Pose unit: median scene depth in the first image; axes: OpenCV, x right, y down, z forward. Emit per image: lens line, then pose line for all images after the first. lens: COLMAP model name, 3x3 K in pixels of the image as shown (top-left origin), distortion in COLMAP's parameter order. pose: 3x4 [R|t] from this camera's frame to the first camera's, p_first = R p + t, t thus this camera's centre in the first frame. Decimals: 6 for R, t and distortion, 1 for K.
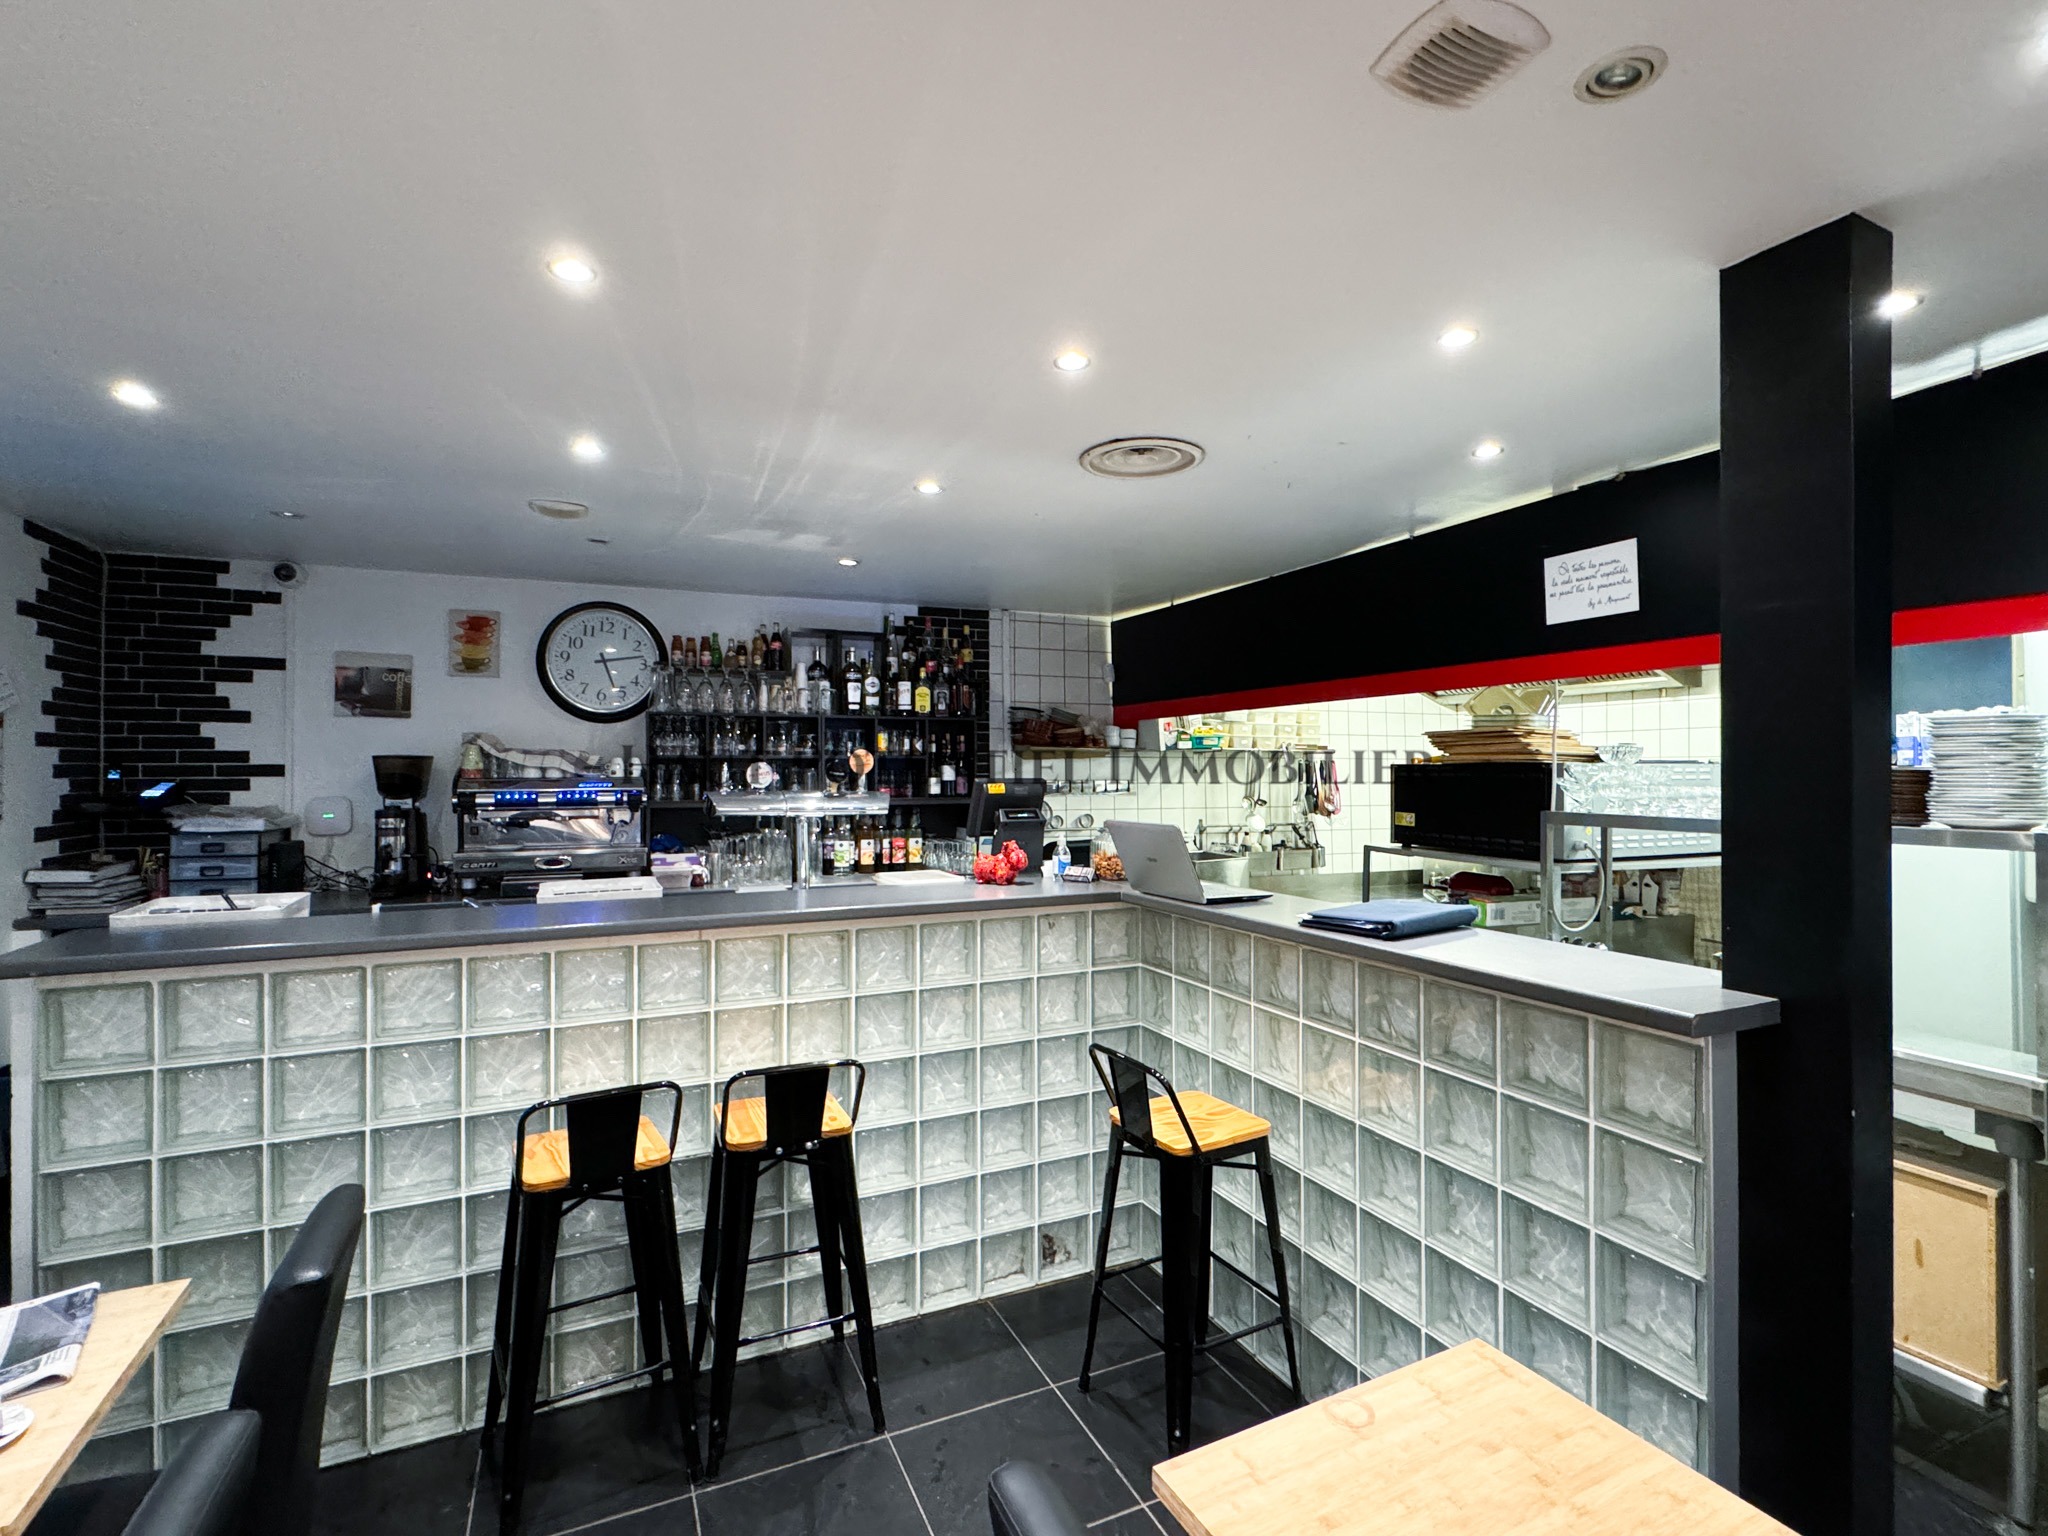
lens RADIAL K [[962.9, 0, 1028.8], [0, 962.9, 764.4], [0, 0, 1]] dist [-0.002272, -0.000339]
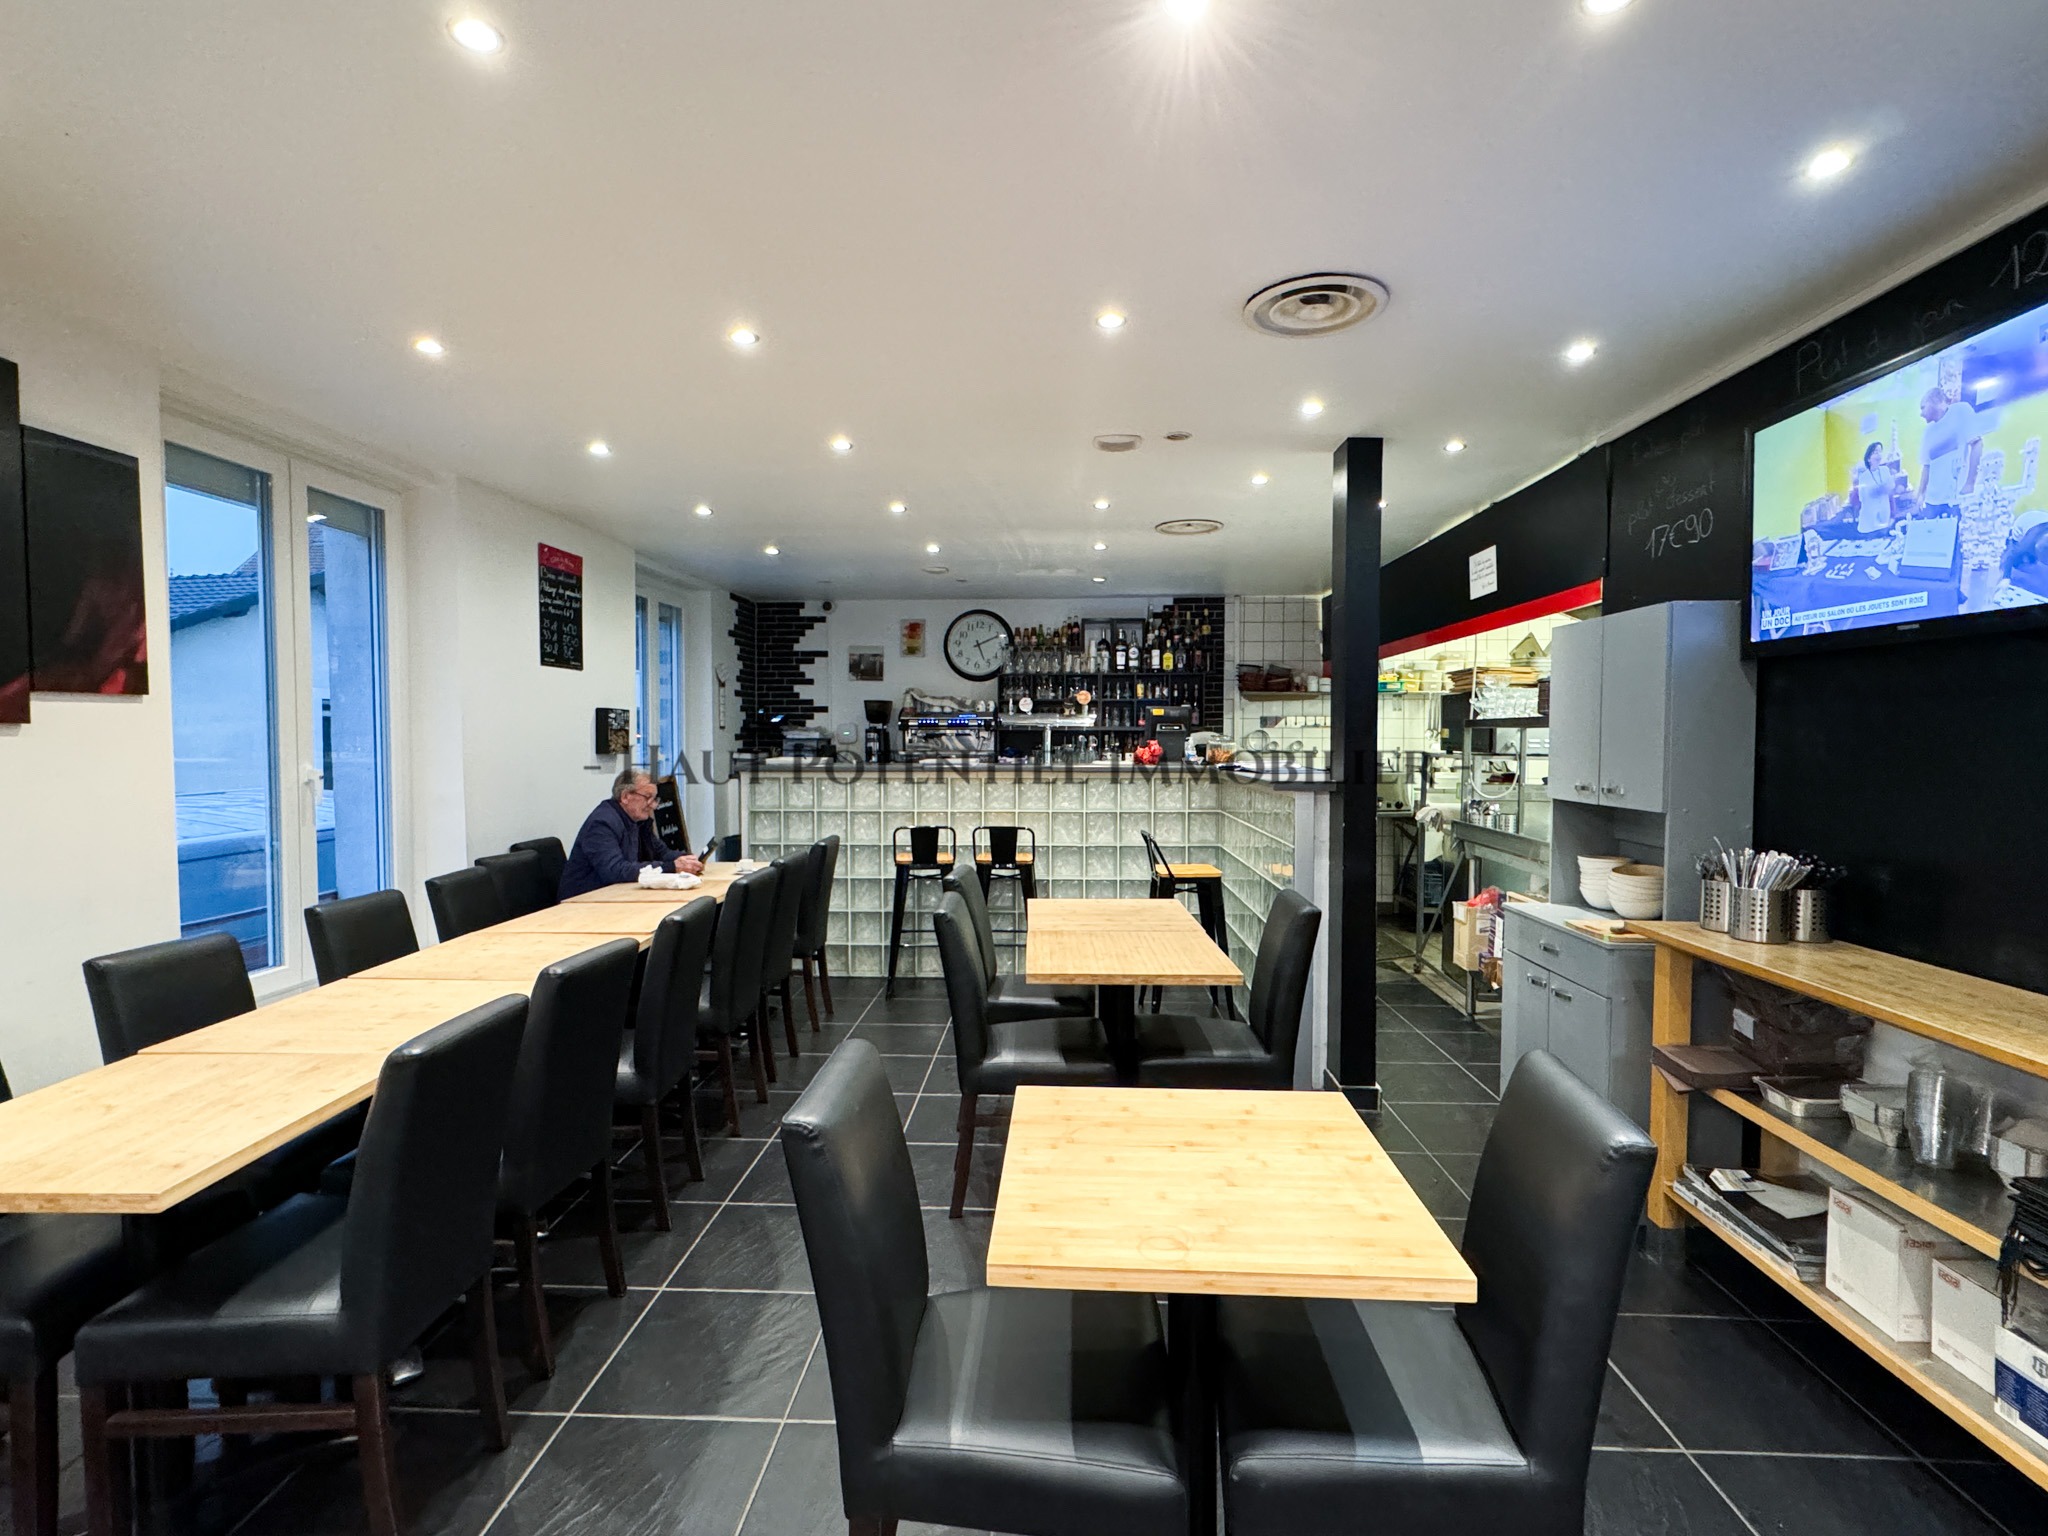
lens RADIAL K [[962.9, 0, 1026.5], [0, 962.9, 765.0], [0, 0, 1]] dist [-0.002272, -0.000339]
pose [[0.889847, 0.016068, -0.455975, 0.429510], [0.000423, 0.999350, 0.036042, 0.045078], [0.456258, -0.032265, 0.889262, -0.500532]]
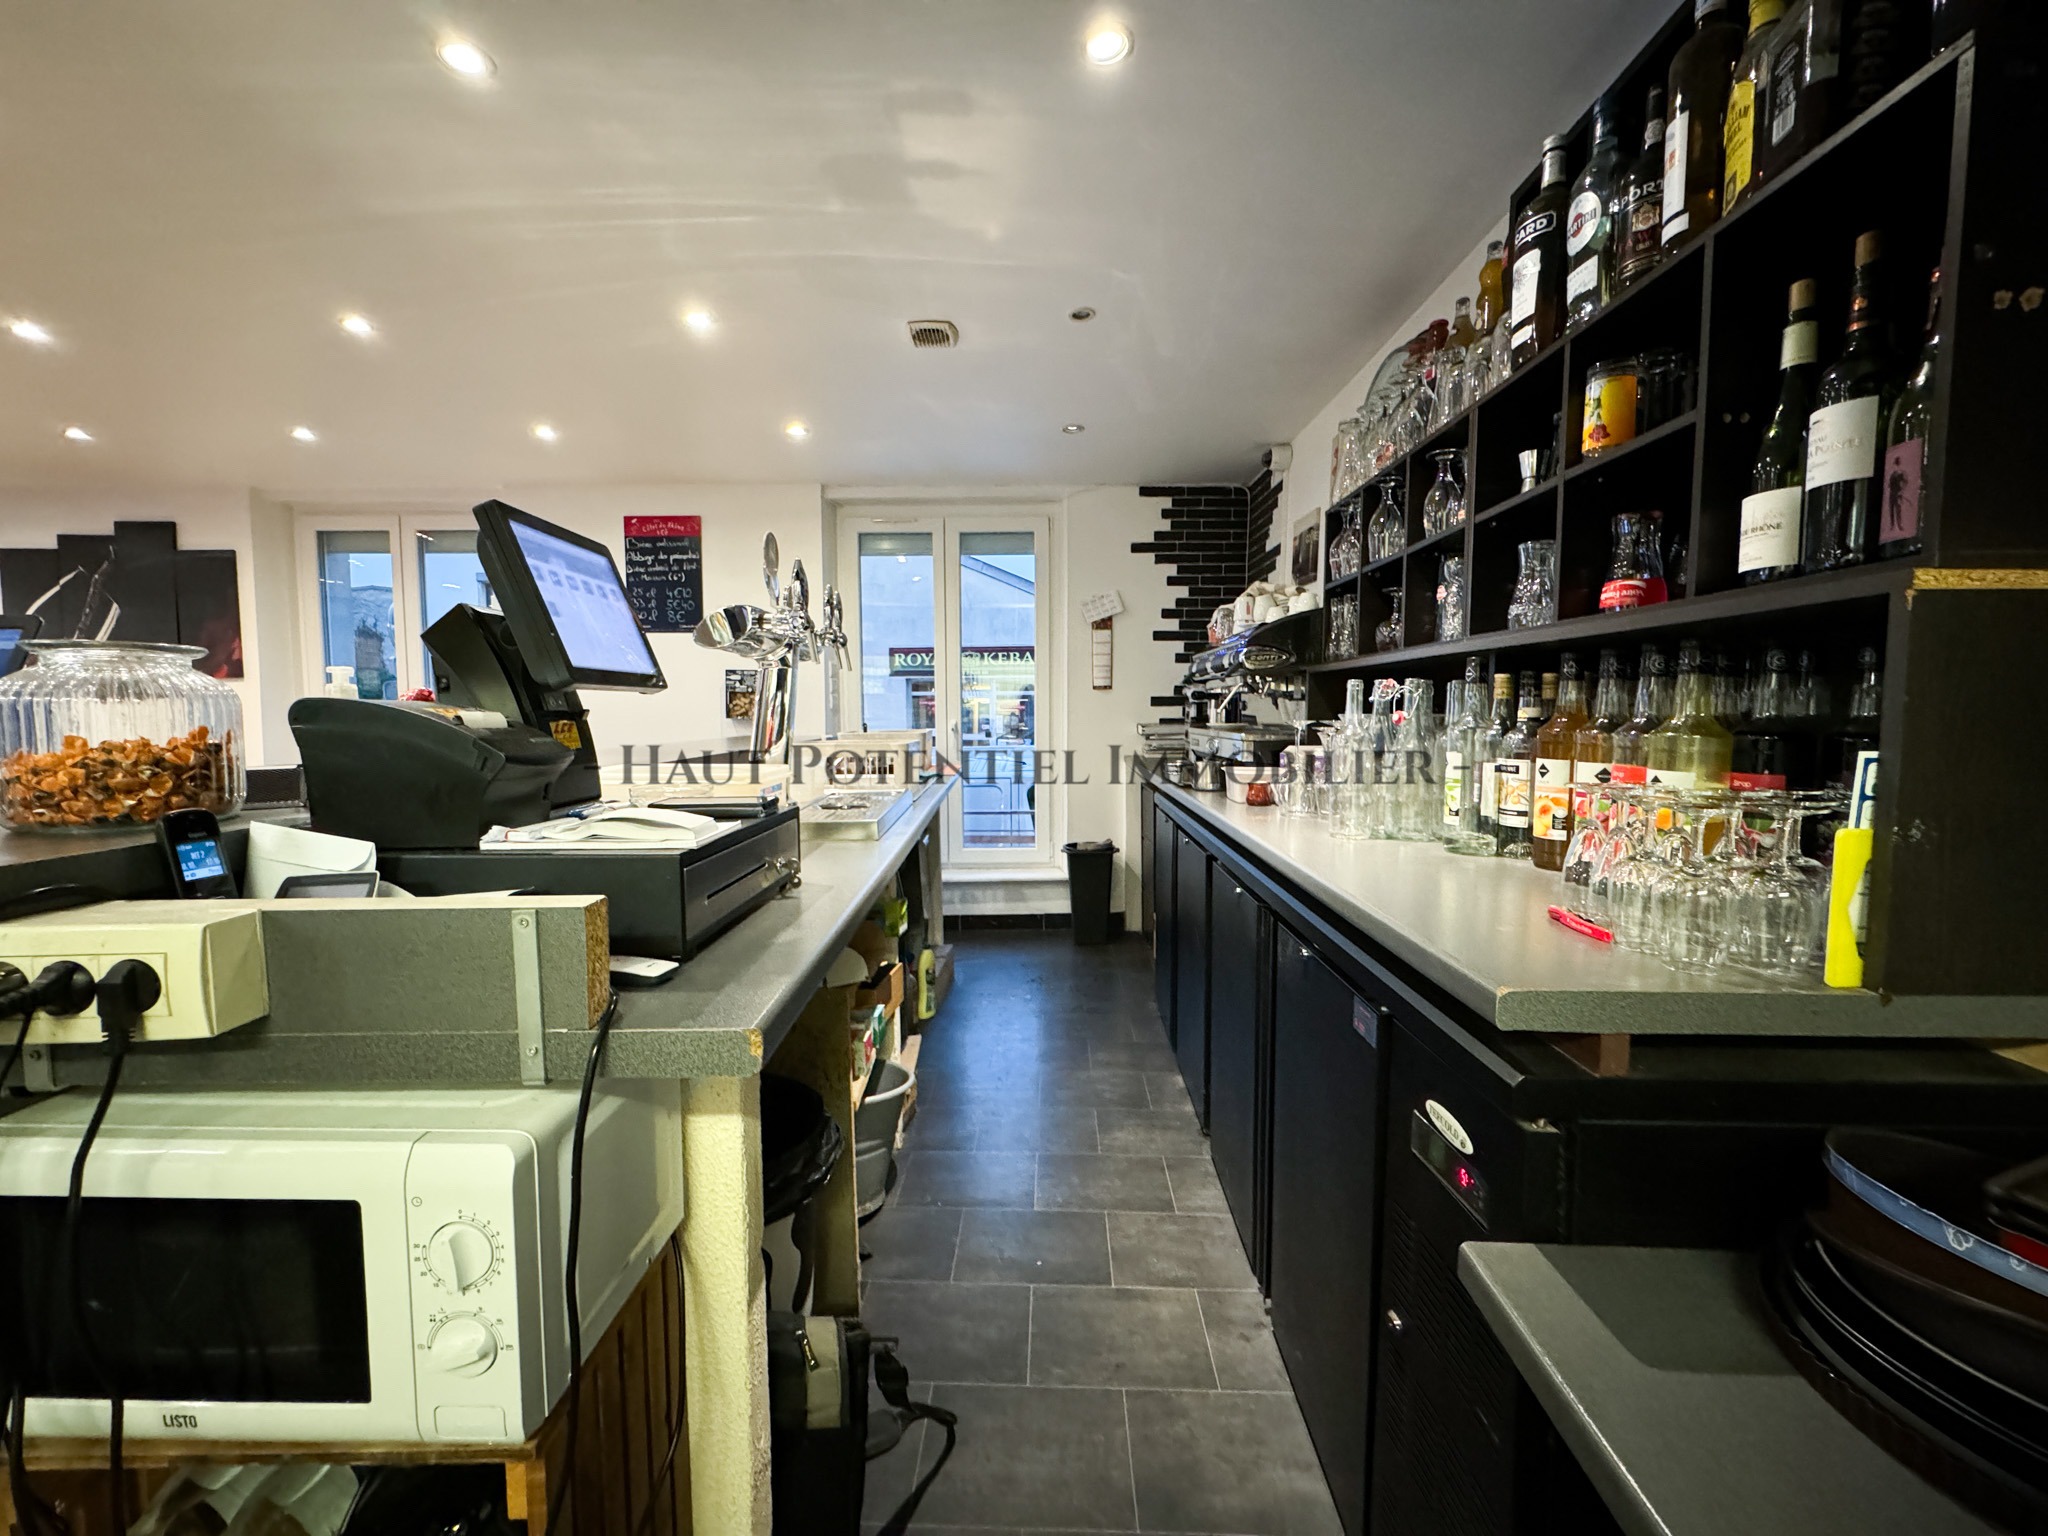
lens RADIAL K [[823.4, 0, 1031.1], [0, 823.4, 767.2], [0, 0, 1]] dist [-0.002018, -0.000349]
pose [[-0.421219, 0.061930, -0.904842, 0.151560], [0.004580, 0.997798, 0.066160, 0.069288], [0.906947, 0.023724, -0.420576, 1.052924]]
